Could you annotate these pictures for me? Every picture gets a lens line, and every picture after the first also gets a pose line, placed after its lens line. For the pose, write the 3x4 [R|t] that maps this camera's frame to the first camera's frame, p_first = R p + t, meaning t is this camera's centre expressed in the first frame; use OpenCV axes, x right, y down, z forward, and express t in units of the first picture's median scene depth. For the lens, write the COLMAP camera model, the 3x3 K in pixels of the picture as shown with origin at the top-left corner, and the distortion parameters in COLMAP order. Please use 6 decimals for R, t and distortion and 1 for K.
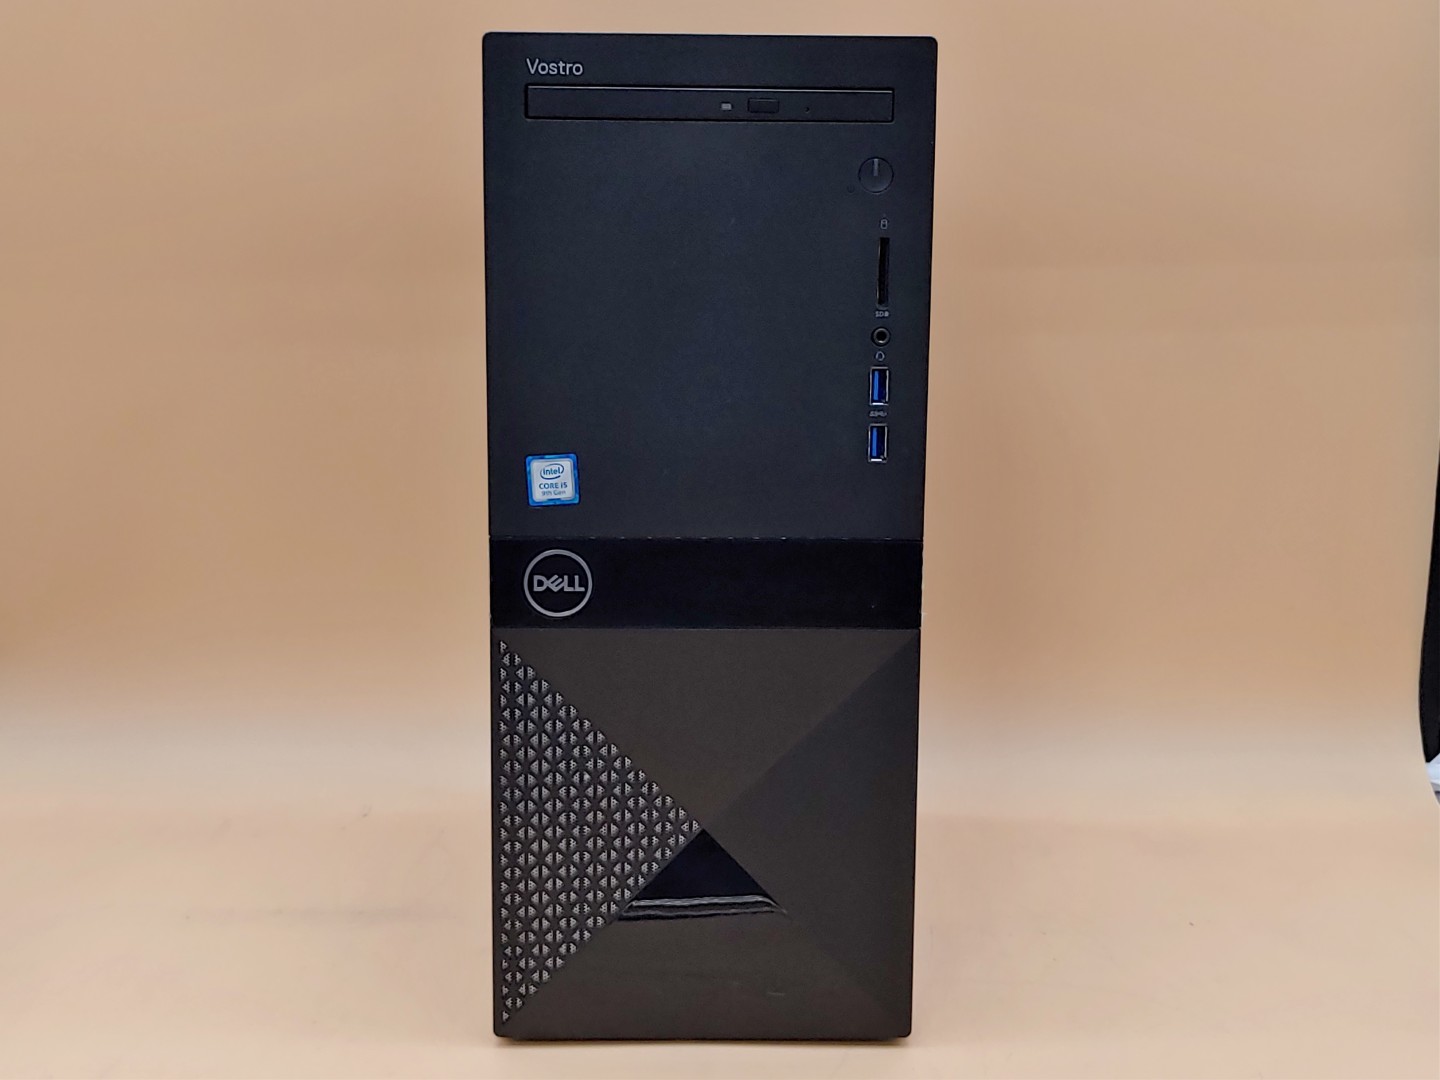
lens RADIAL K [[2088.5, 0, 720.0], [0, 2088.5, 540.0], [0, 0, 1]] dist [-0.006201, -0.010060]
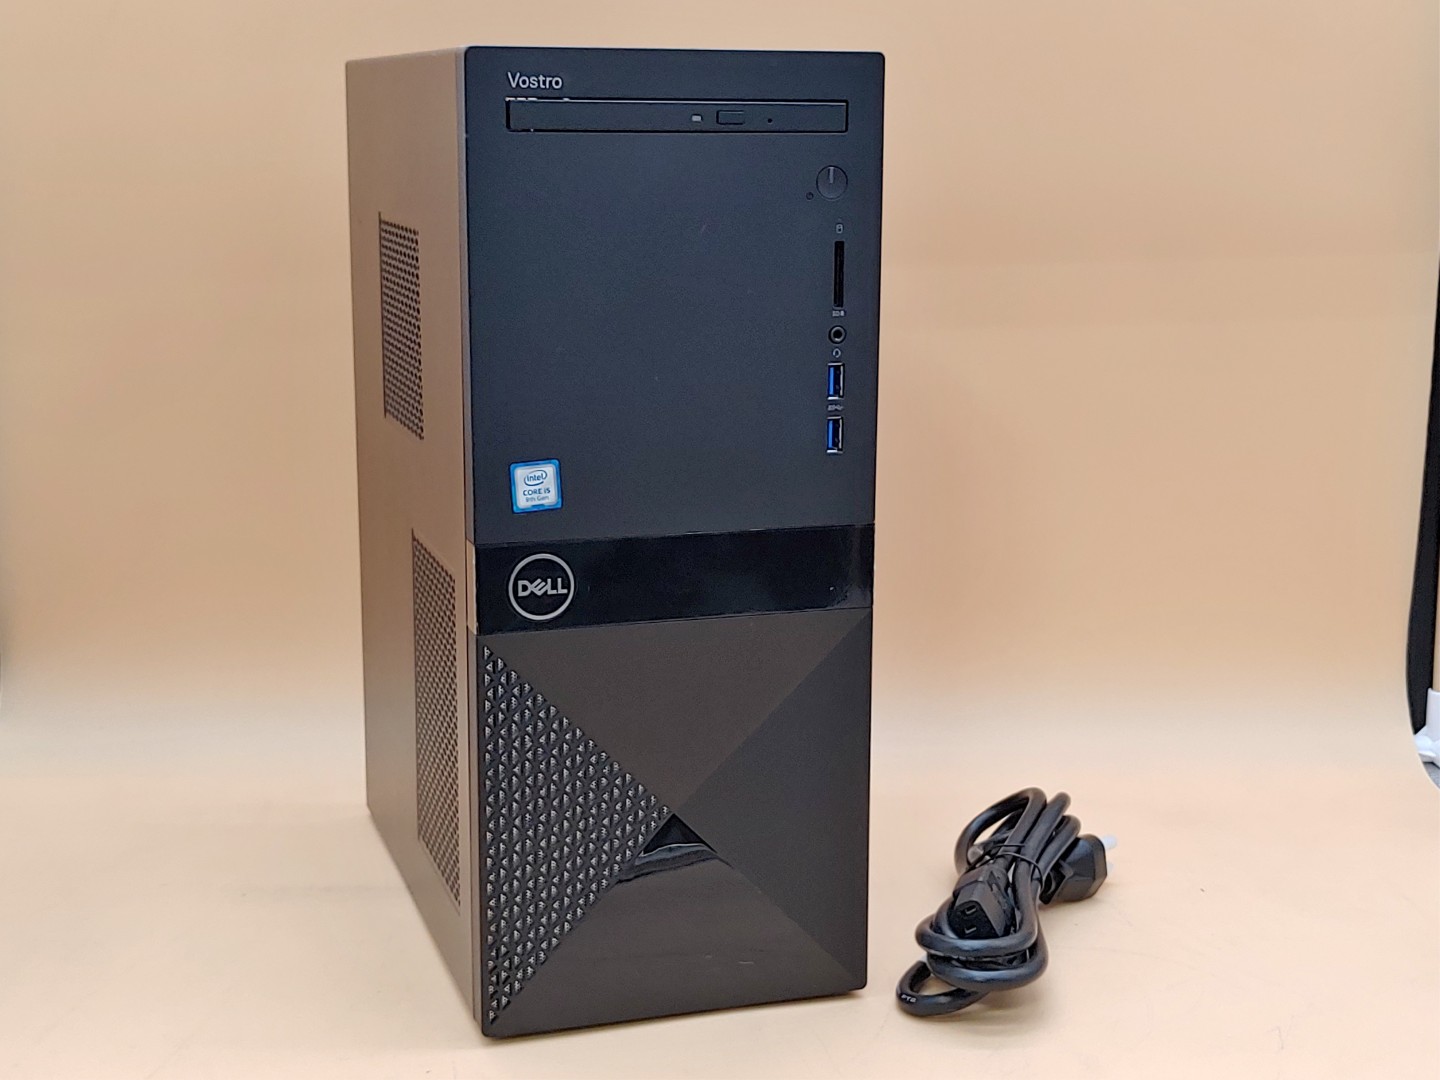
lens RADIAL K [[2088.5, 0, 720.0], [0, 2088.5, 540.0], [0, 0, 1]] dist [-0.006201, -0.010060]
pose [[0.959018, -0.060091, 0.276901, -0.277249], [0.055061, 0.998147, 0.025913, -0.023959], [-0.277945, -0.009604, 0.960549, -0.002654]]
